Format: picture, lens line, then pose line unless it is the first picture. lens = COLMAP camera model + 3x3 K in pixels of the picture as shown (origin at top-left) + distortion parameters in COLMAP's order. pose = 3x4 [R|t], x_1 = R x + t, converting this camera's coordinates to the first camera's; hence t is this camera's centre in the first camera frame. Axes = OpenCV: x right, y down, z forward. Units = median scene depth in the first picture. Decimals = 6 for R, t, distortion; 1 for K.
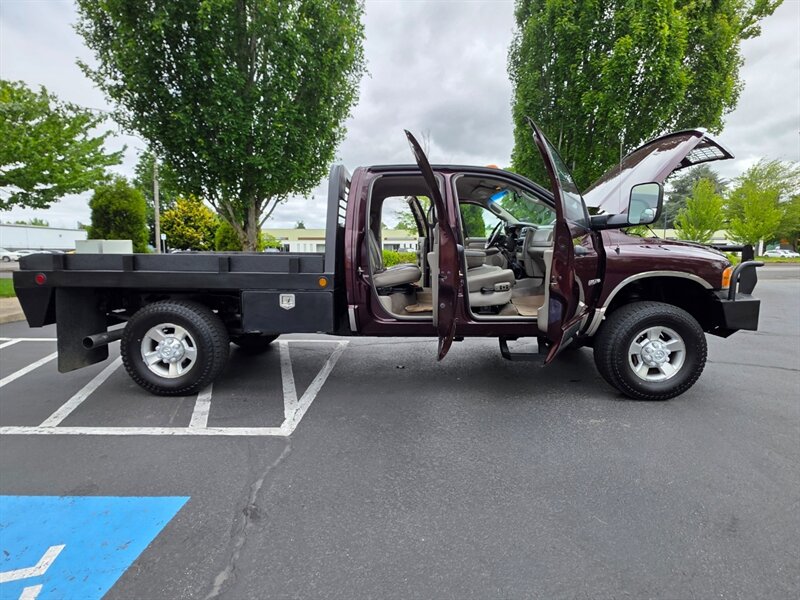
lens RADIAL K [[393.2, 0, 399.3], [0, 393.2, 298.7], [0, 0, 1]] dist [0.000114, 0.001353]
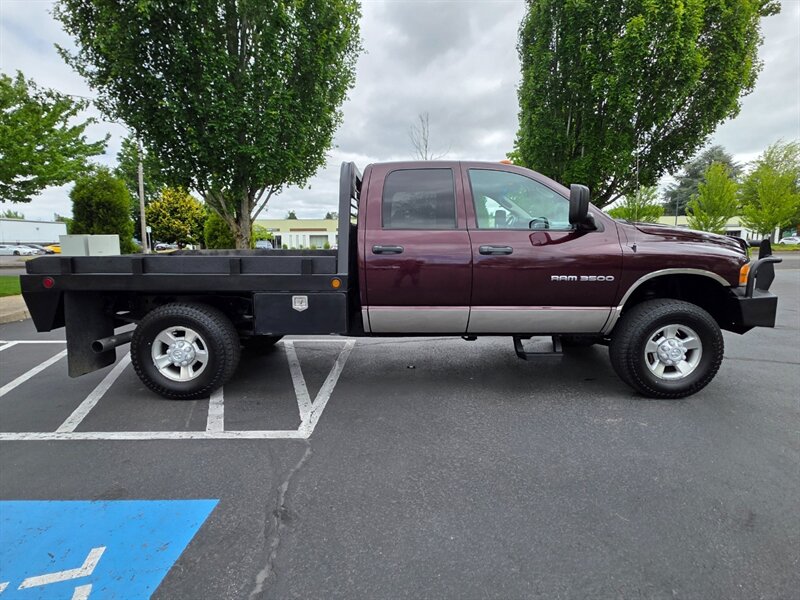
lens RADIAL K [[413.2, 0, 398.0], [0, 413.2, 302.6], [0, 0, 1]] dist [-0.000494, 0.002174]
pose [[0.999938, -0.010697, 0.003049, -0.040716], [0.010612, 0.999582, 0.026878, -0.019147], [-0.003336, -0.026844, 0.999634, -0.036502]]
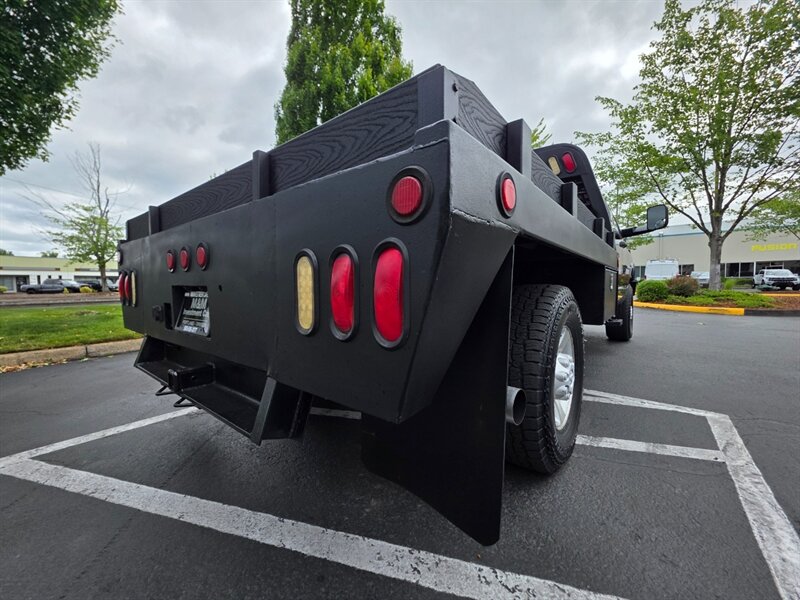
lens RADIAL K [[317.4, 0, 403.4], [0, 317.4, 299.5], [0, 0, 1]] dist [0.002930, 0.000734]
pose [[0.615841, -0.041397, 0.786782, -1.098081], [0.100148, 0.994631, -0.026056, 0.015131], [-0.781480, 0.094841, 0.616680, 0.917749]]
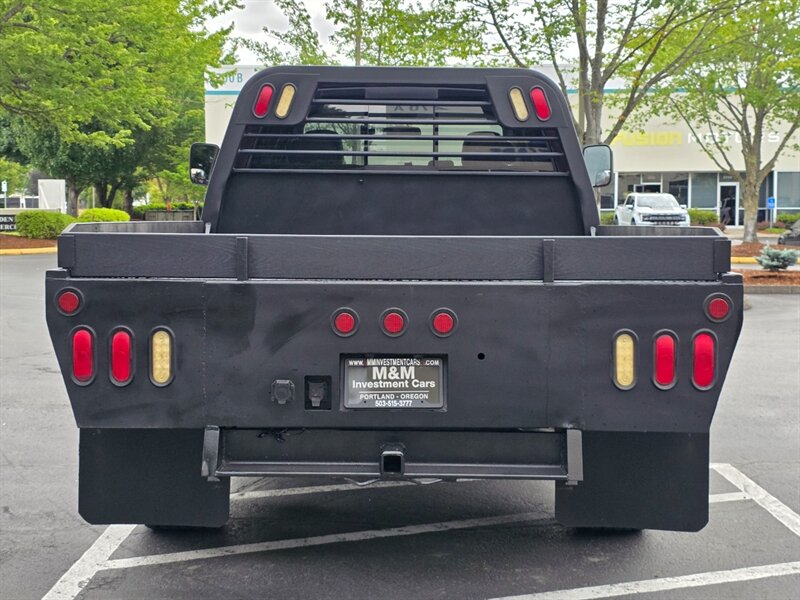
lens RADIAL K [[1203.3, 0, 401.0], [0, 1203.3, 286.6], [0, 0, 1]] dist [0.095670, 0.000000]
pose [[-0.004818, -0.061213, 0.998113, -2.118992], [0.115669, 0.991391, 0.061359, -0.167103], [-0.993276, 0.115746, 0.002304, 1.305153]]
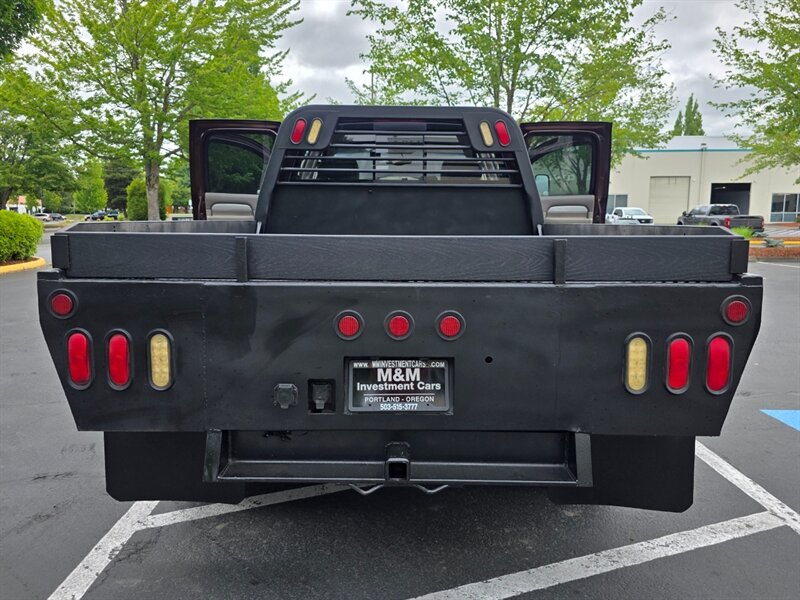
lens RADIAL K [[600.6, 0, 394.9], [0, 600.6, 293.0], [0, 0, 1]] dist [0.048978, -0.043585]
pose [[-0.005646, -0.126222, 0.991986, -1.517906], [0.115425, 0.985289, 0.126027, -0.163488], [-0.993300, 0.115211, 0.009007, 1.314091]]
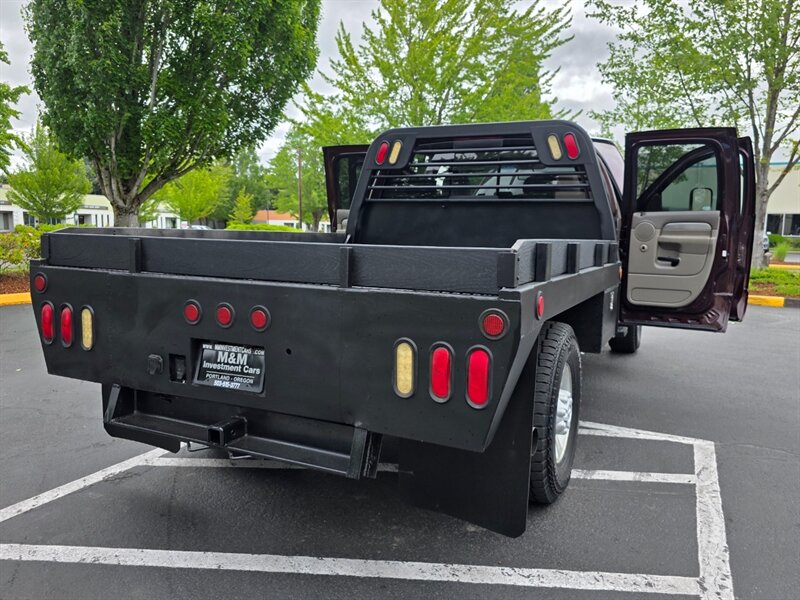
lens RADIAL K [[600.6, 0, 406.0], [0, 600.6, 298.9], [0, 0, 1]] dist [0.048978, -0.043585]
pose [[0.418276, -0.092515, 0.903596, -1.485631], [0.088623, 0.994210, 0.060769, -0.103770], [-0.903986, 0.054661, 0.424053, 0.852032]]
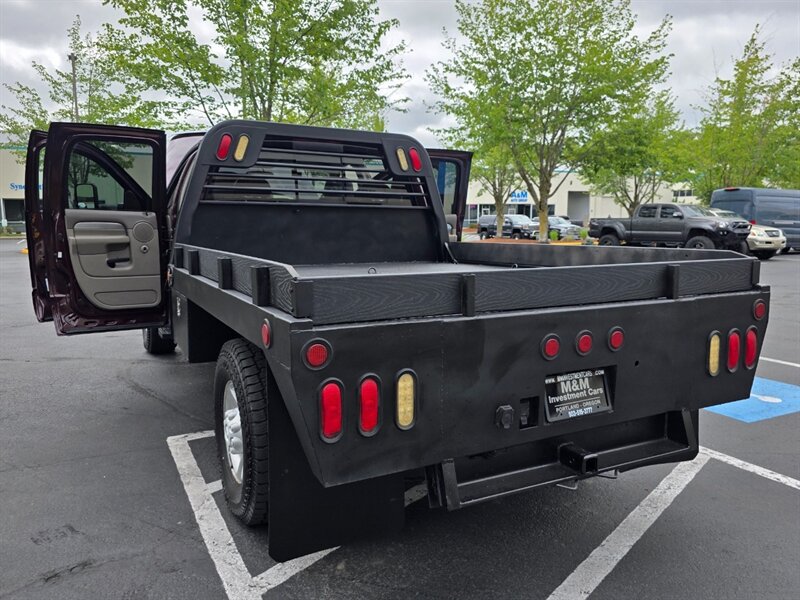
lens RADIAL K [[600.6, 0, 401.1], [0, 600.6, 303.1], [0, 0, 1]] dist [0.048978, -0.043585]
pose [[-0.474265, -0.115825, 0.872730, -1.444094], [0.105713, 0.976643, 0.187063, -0.250675], [-0.874012, 0.180976, -0.450944, 1.785263]]
